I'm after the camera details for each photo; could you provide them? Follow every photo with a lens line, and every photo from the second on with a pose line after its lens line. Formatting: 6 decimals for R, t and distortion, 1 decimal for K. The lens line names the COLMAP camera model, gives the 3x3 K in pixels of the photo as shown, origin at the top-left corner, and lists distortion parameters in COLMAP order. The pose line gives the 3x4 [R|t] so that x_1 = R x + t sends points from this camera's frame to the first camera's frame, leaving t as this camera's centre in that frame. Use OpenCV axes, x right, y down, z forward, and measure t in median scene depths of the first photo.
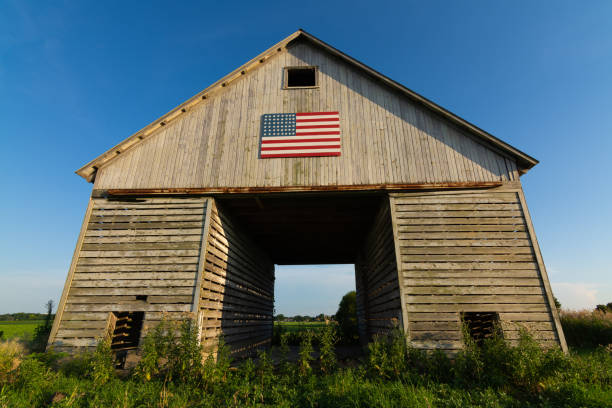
lens RADIAL K [[299.5, 0, 309.5], [0, 299.5, 201.6], [0, 0, 1]] dist [-0.002357, 0.000314]
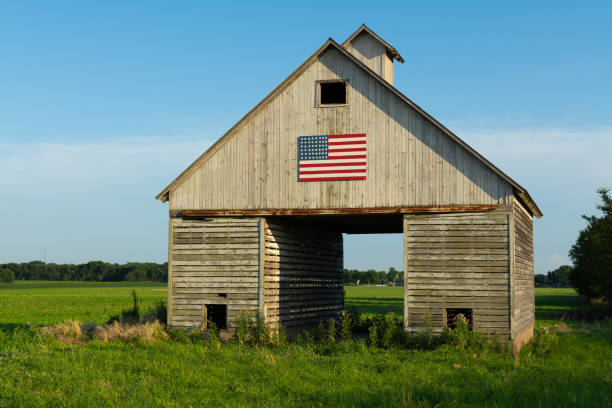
lens RADIAL K [[936.2, 0, 305.0], [0, 936.2, 205.7], [0, 0, 1]] dist [0.023095, 0.000000]
pose [[0.971003, -0.013026, -0.238710, 0.780772], [0.082228, 0.955789, 0.282322, -1.162614], [0.224479, -0.293764, 0.929146, -2.590944]]
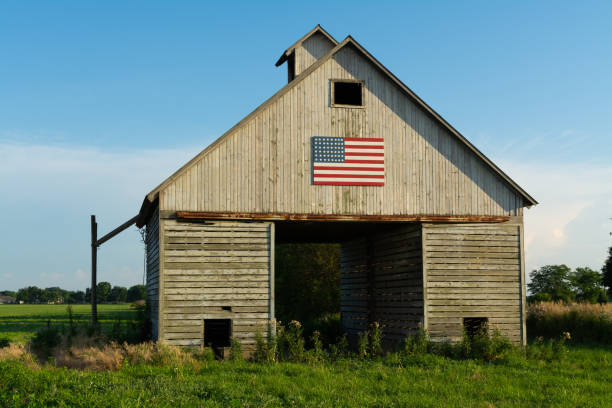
lens RADIAL K [[936.2, 0, 307.5], [0, 936.2, 203.6], [0, 0, 1]] dist [0.023095, 0.000000]
pose [[0.965911, 0.022210, 0.257919, -1.136695], [-0.091630, 0.961145, 0.260392, -1.031847], [-0.242114, -0.275148, 0.930416, -2.334578]]
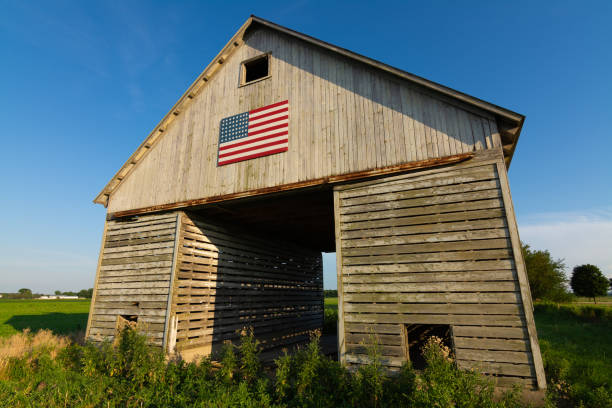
lens RADIAL K [[321.7, 0, 307.5], [0, 321.7, 201.4], [0, 0, 1]] dist [-0.005727, 0.000336]
pose [[0.924388, -0.113597, -0.364147, 0.531457], [0.146428, 0.987164, 0.063759, -0.056484], [0.352230, -0.112260, 0.929156, 0.091016]]
